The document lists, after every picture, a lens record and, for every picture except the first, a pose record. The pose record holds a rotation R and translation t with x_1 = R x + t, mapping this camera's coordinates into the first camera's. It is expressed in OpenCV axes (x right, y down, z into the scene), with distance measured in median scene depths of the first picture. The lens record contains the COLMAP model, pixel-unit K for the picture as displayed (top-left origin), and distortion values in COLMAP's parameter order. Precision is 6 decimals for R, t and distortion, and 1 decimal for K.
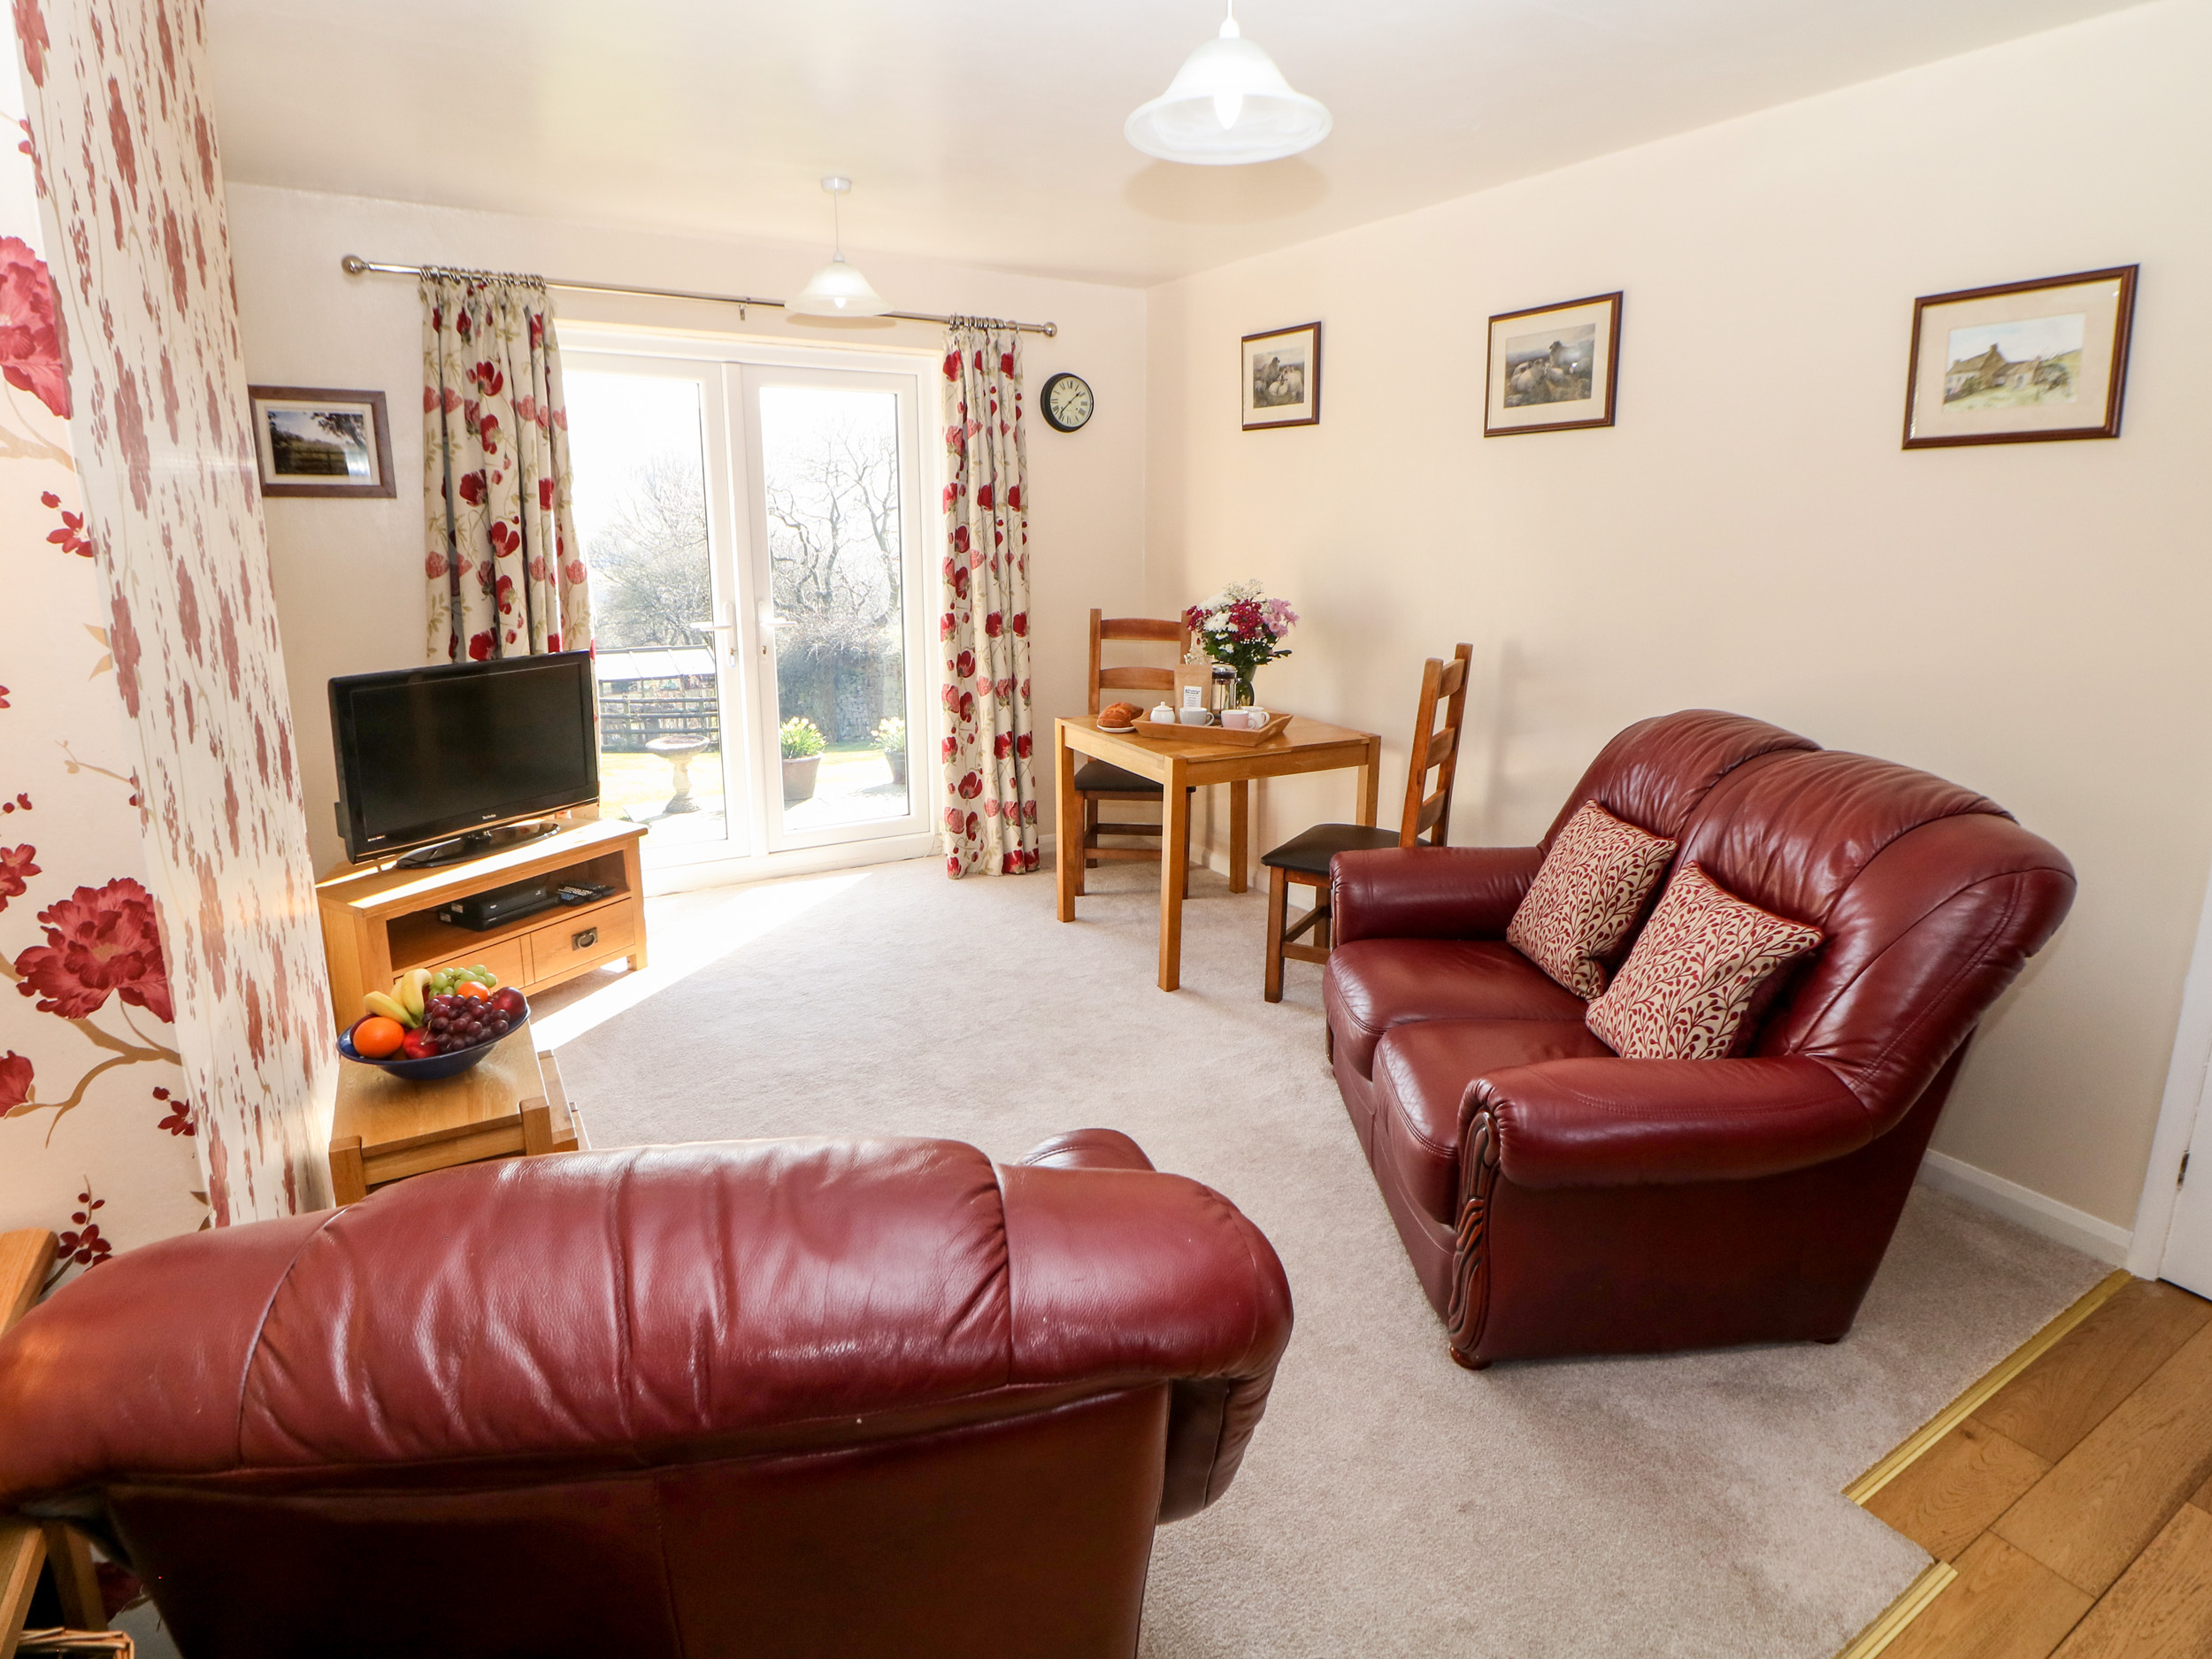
lens RADIAL K [[1189.7, 0, 1116.1], [0, 1189.7, 776.8], [0, 0, 1]] dist [0.000646, -0.000619]
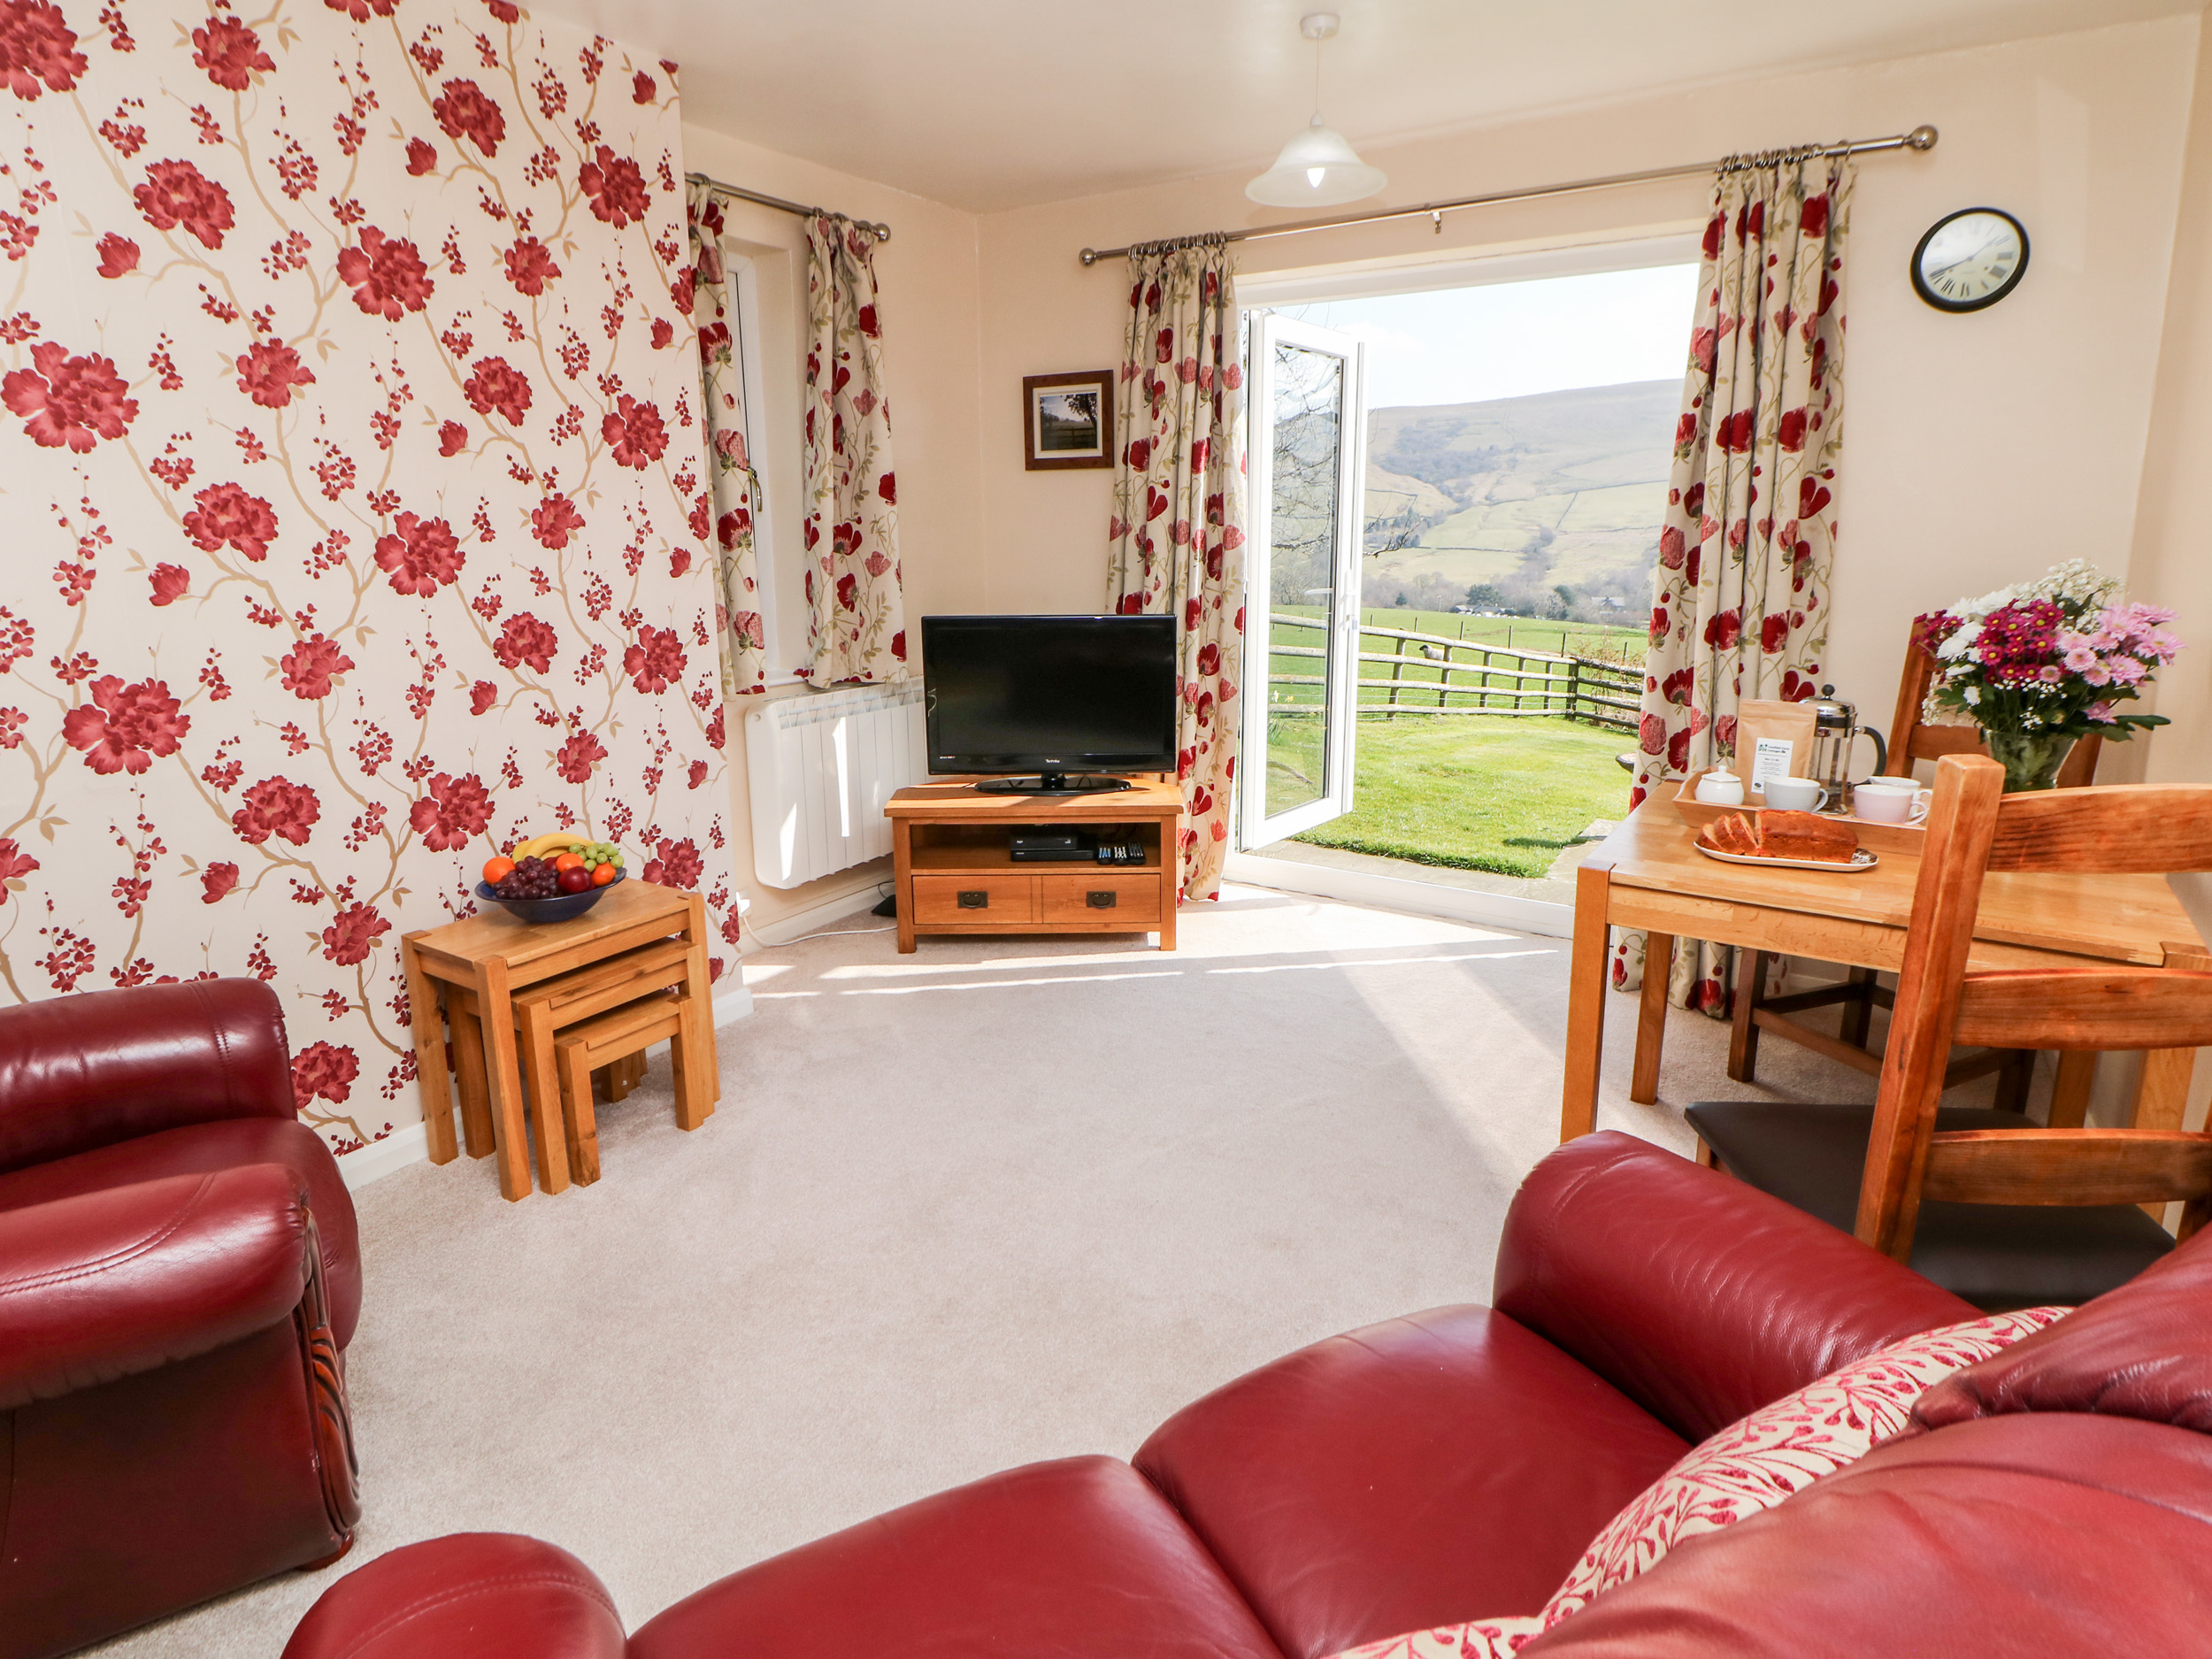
lens RADIAL K [[1189.7, 0, 1116.1], [0, 1189.7, 776.8], [0, 0, 1]] dist [0.000646, -0.000619]
pose [[0.452815, 0.175388, -0.874184, 0.381852], [-0.189801, 0.976950, 0.097692, -0.057843], [0.871168, 0.121685, 0.475666, 0.475384]]
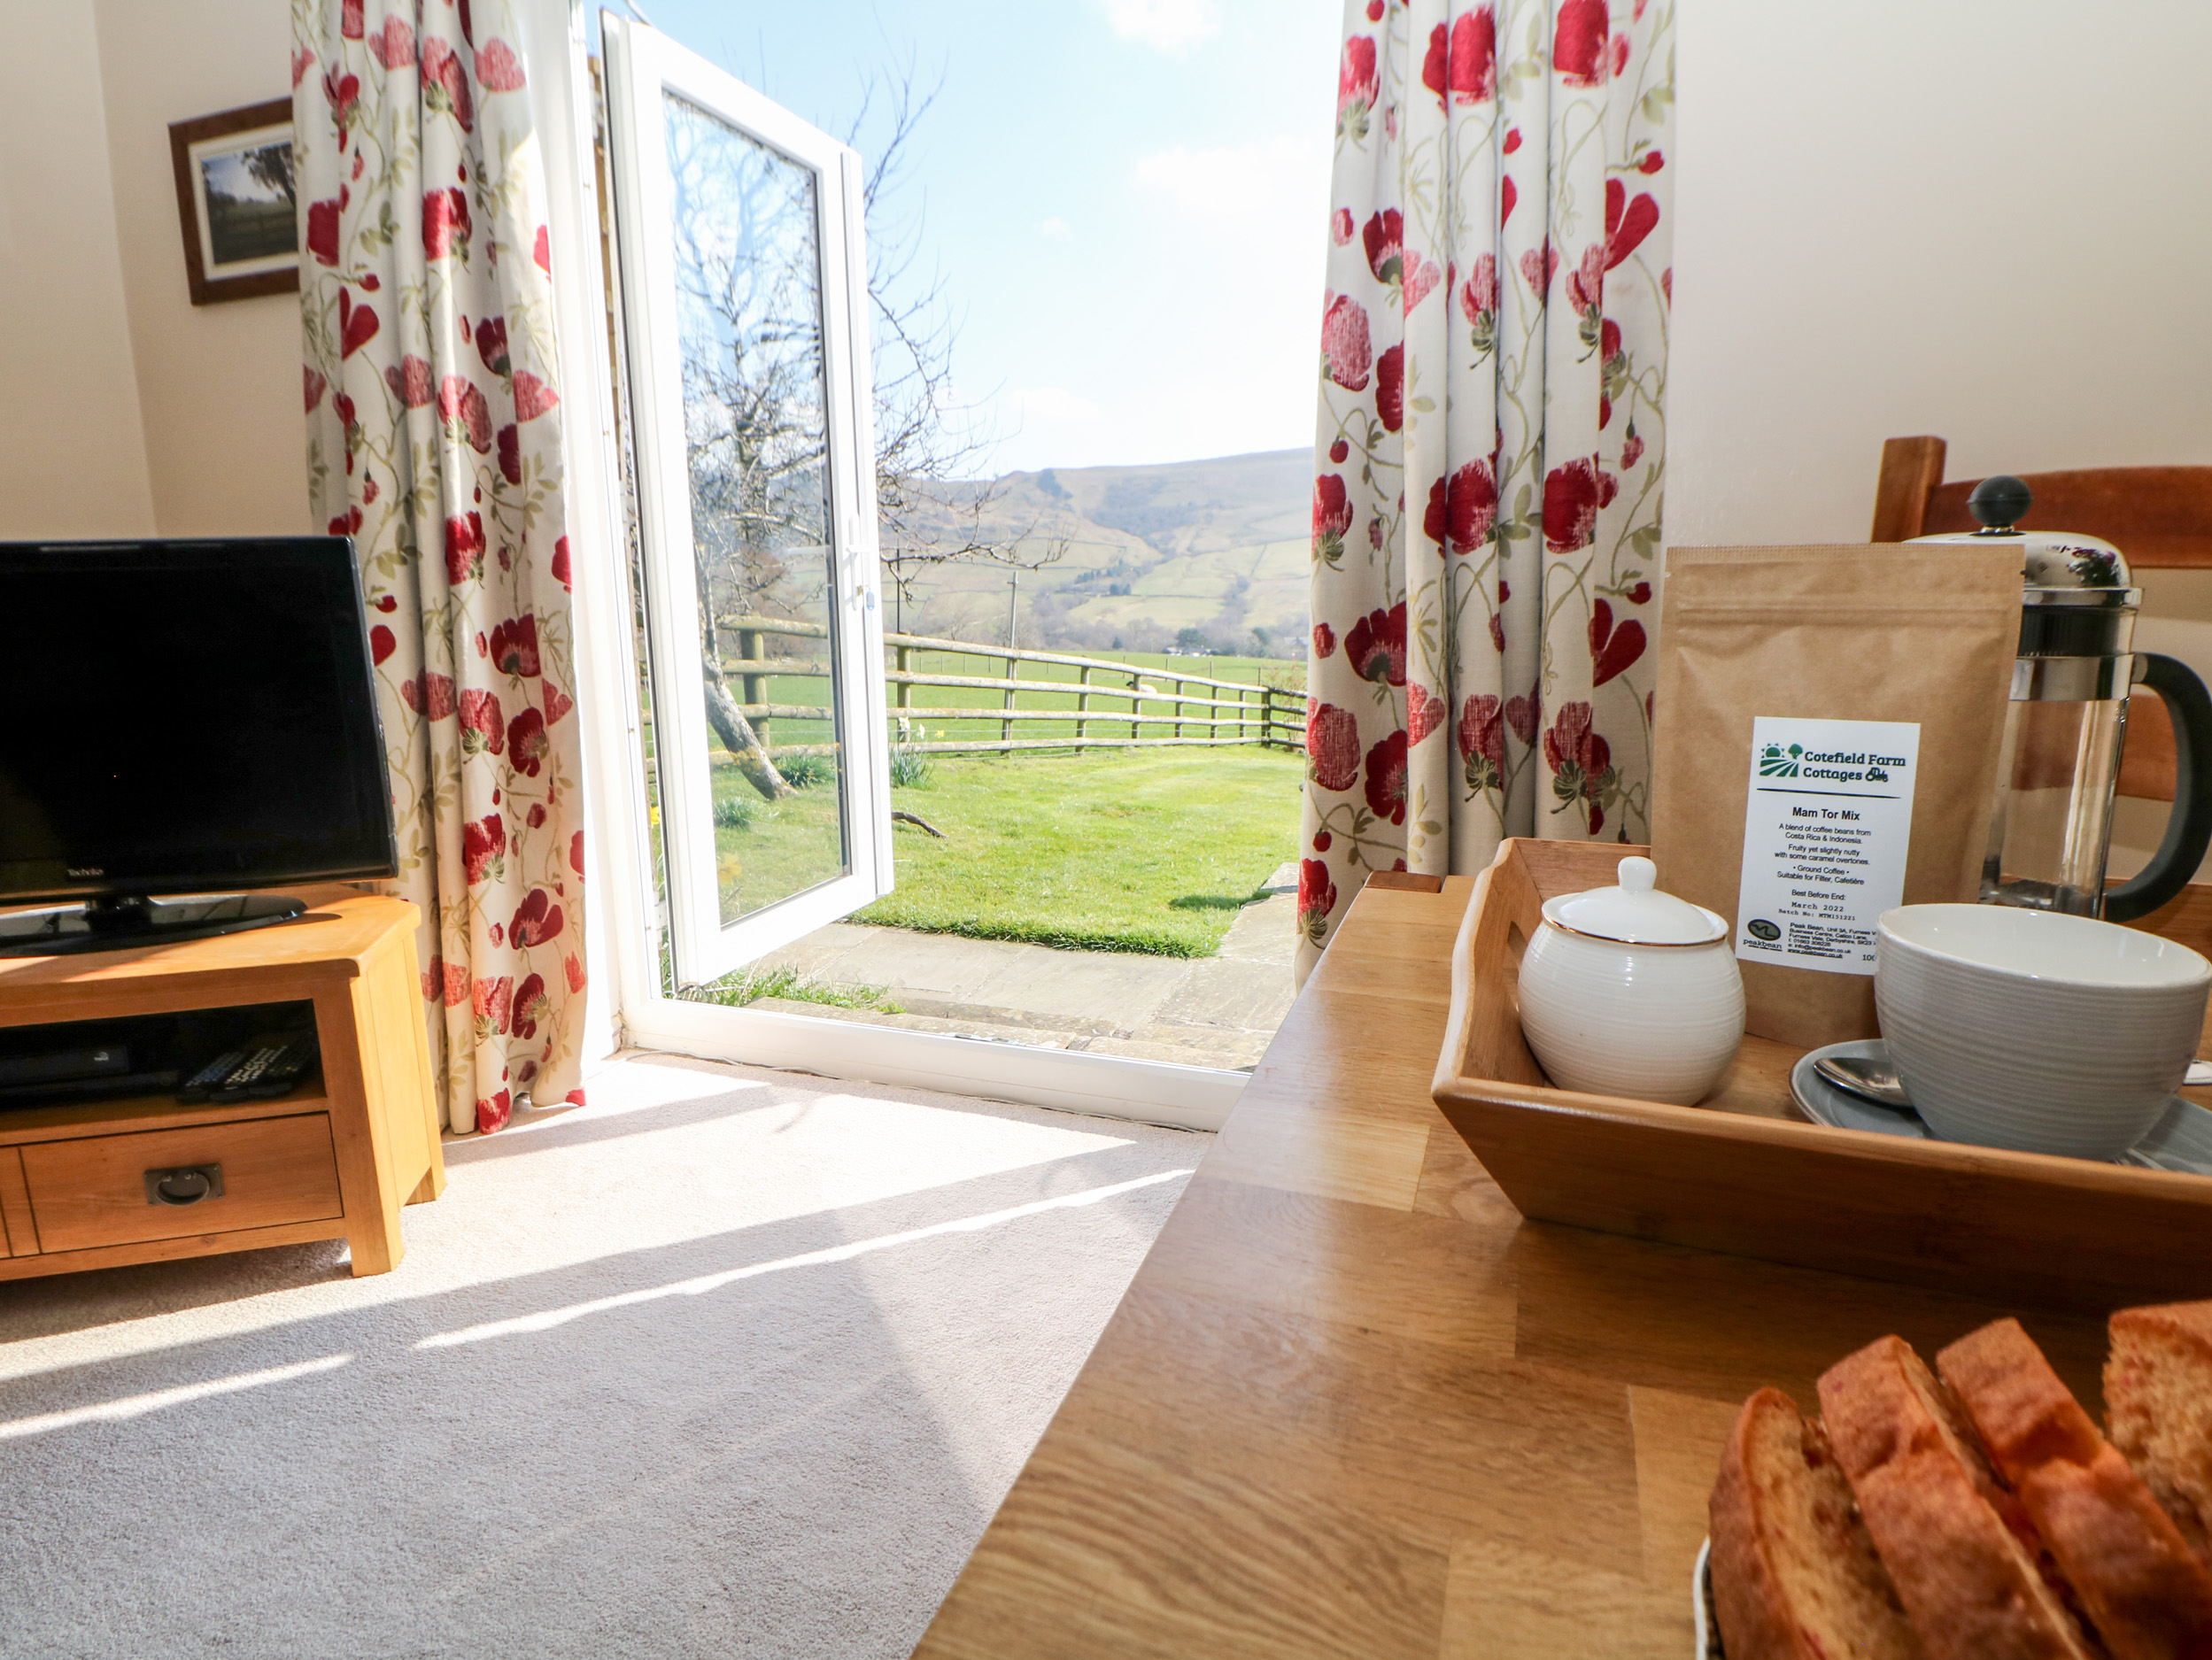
lens RADIAL K [[1140.2, 0, 1118.2], [0, 1140.2, 775.1], [0, 0, 1]] dist [-0.001589, -0.010409]
pose [[0.646432, 0.115346, -0.754202, 0.071117], [-0.149711, 0.988466, 0.022856, -0.065368], [0.748139, 0.098137, 0.656245, 0.878578]]
